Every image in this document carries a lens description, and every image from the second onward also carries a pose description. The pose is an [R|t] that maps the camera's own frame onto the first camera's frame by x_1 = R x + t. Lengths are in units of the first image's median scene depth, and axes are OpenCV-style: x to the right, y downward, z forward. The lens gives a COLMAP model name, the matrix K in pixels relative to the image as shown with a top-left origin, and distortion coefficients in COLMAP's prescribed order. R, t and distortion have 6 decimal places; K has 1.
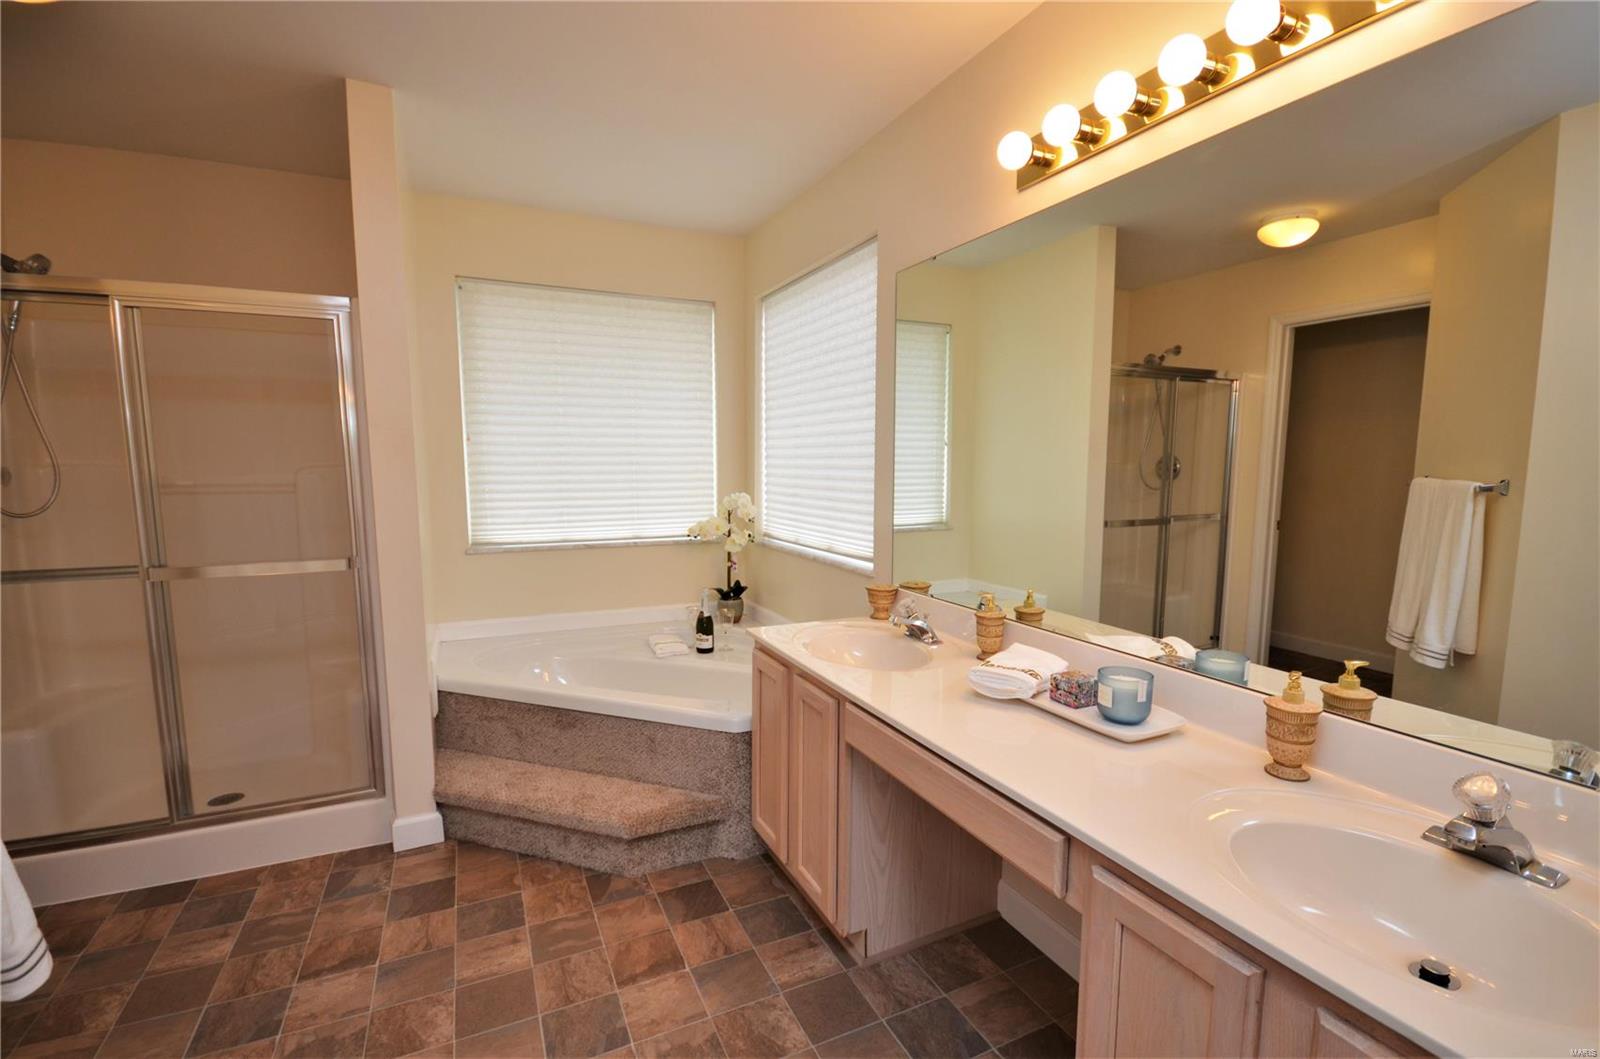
lens RADIAL K [[718.7, 0, 807.8], [0, 718.7, 553.3], [0, 0, 1]] dist [-0.001074, -0.000020]
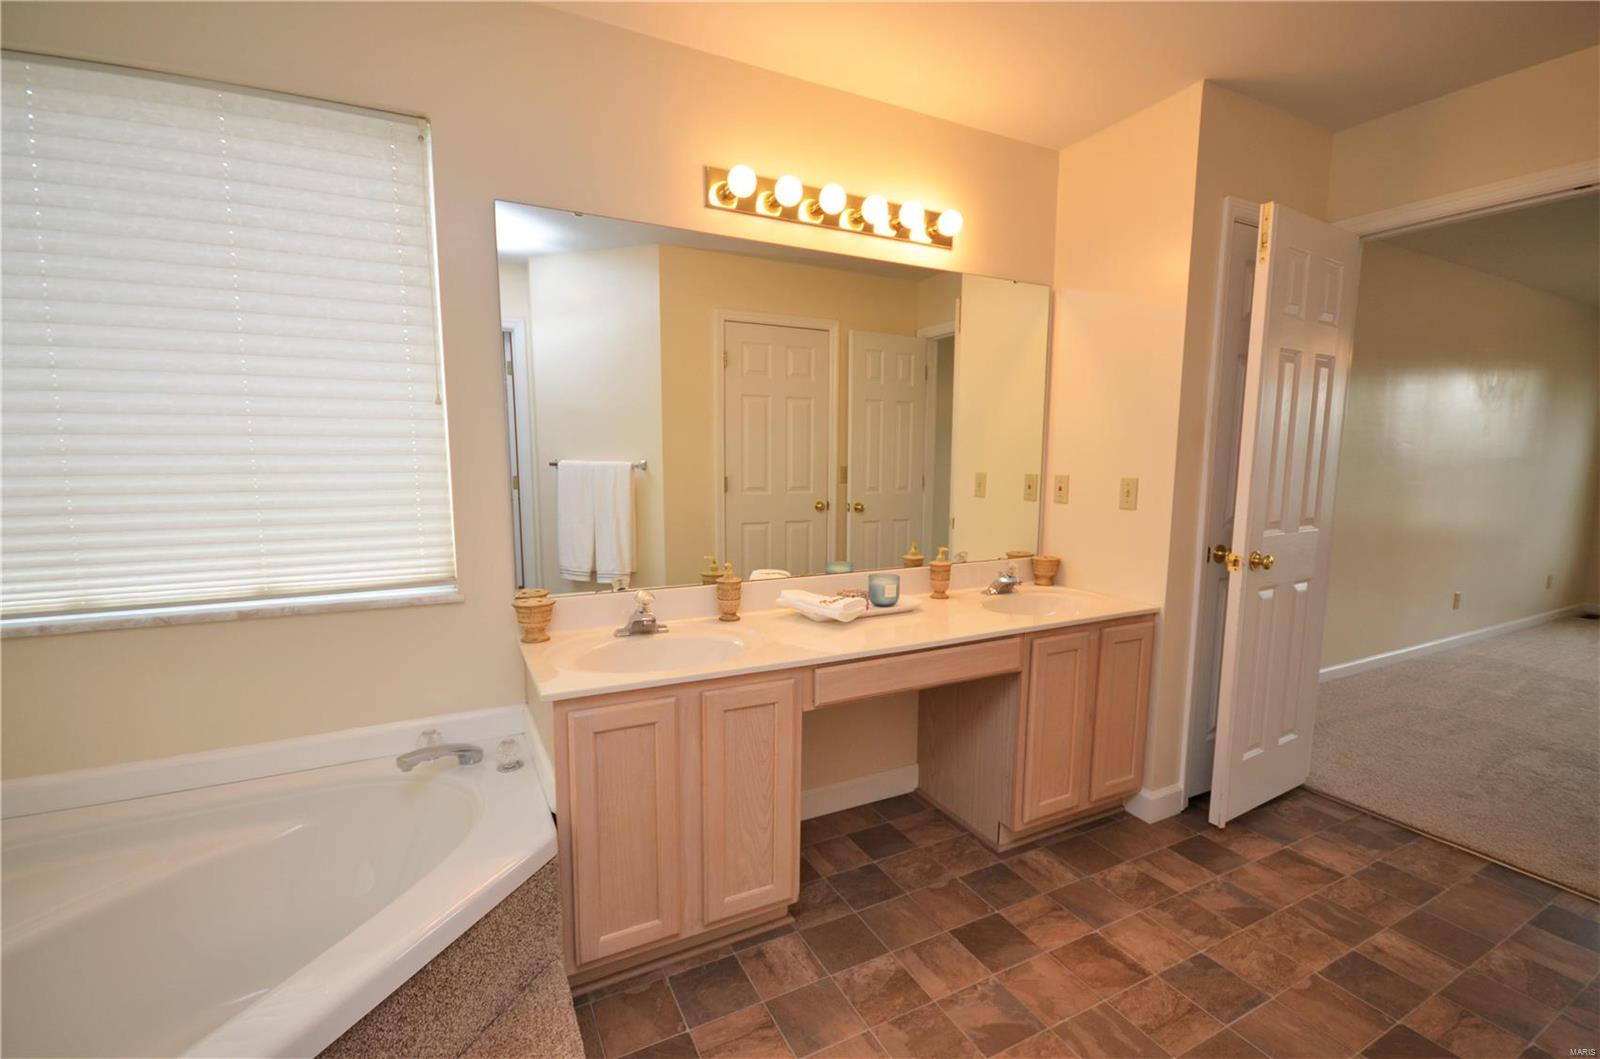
lens RADIAL K [[719.6, 0, 807.6], [0, 719.6, 540.4], [0, 0, 1]] dist [0.020678, 0.000062]
pose [[-0.049743, -0.126662, 0.990698, -1.020045], [0.109573, 0.985246, 0.131467, -0.134727], [-0.992733, 0.115094, -0.035130, 1.051518]]
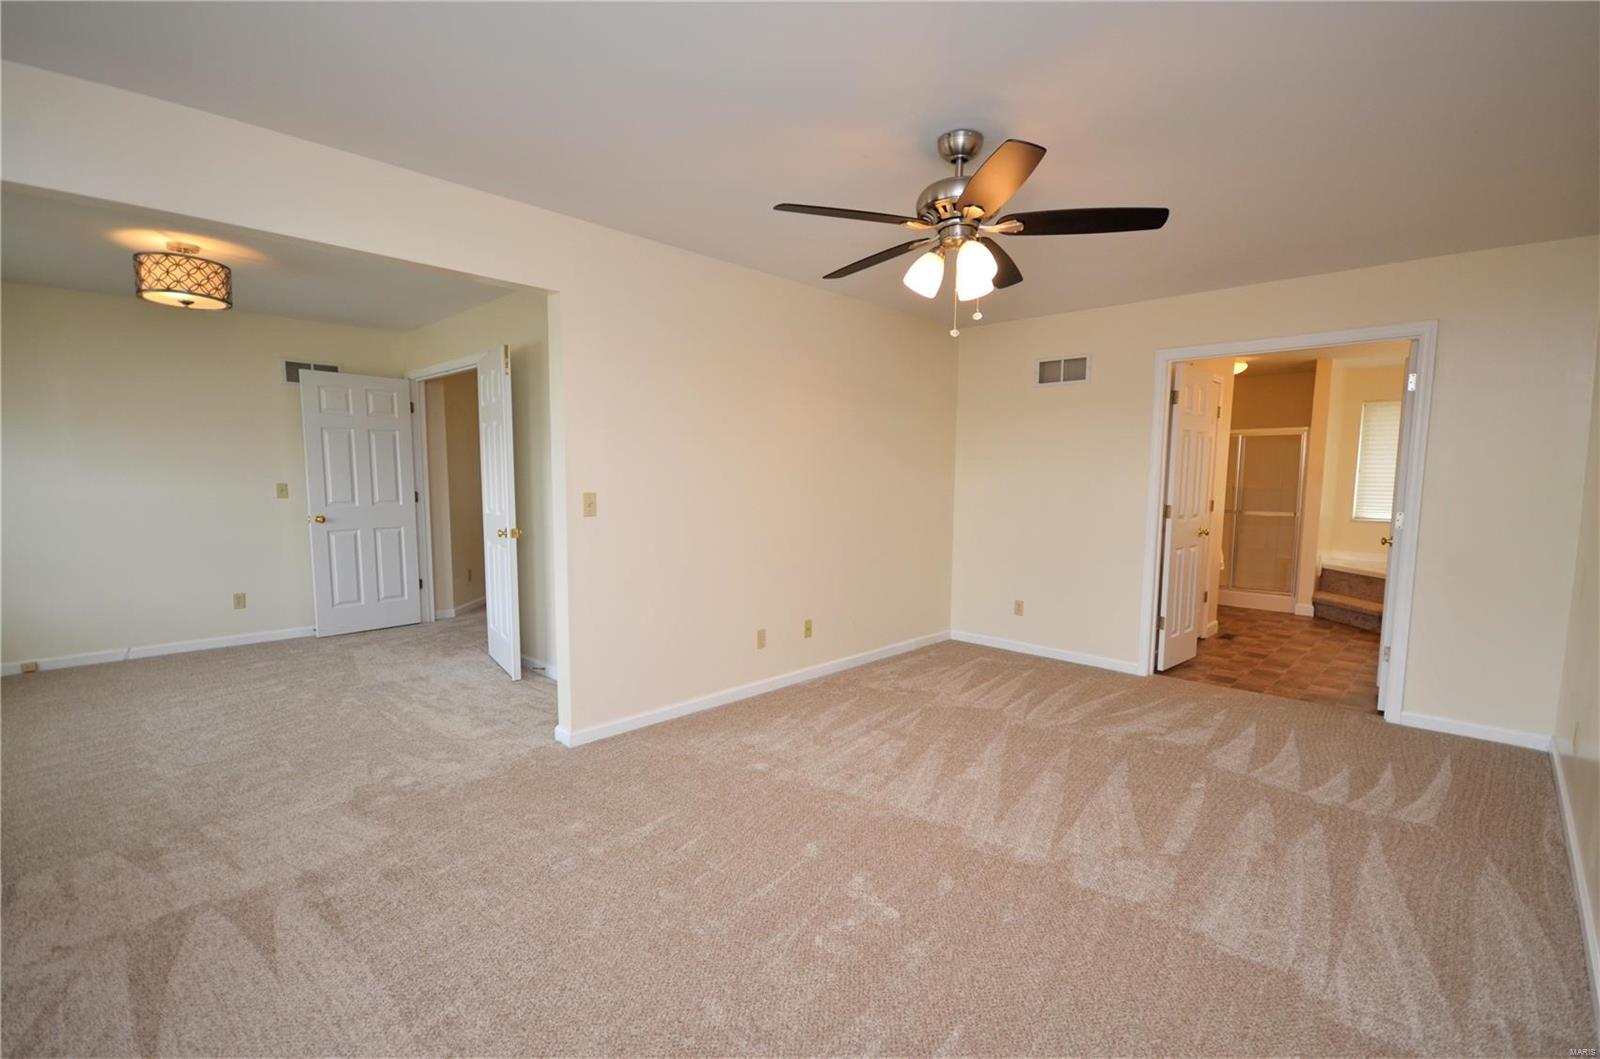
lens RADIAL K [[718.7, 0, 807.8], [0, 718.7, 553.3], [0, 0, 1]] dist [-0.001074, -0.000020]
pose [[0.358202, 0.100616, -0.928207, 2.053230], [-0.119069, 0.990981, 0.061471, 0.336413], [0.926020, 0.088501, 0.366952, -2.820622]]
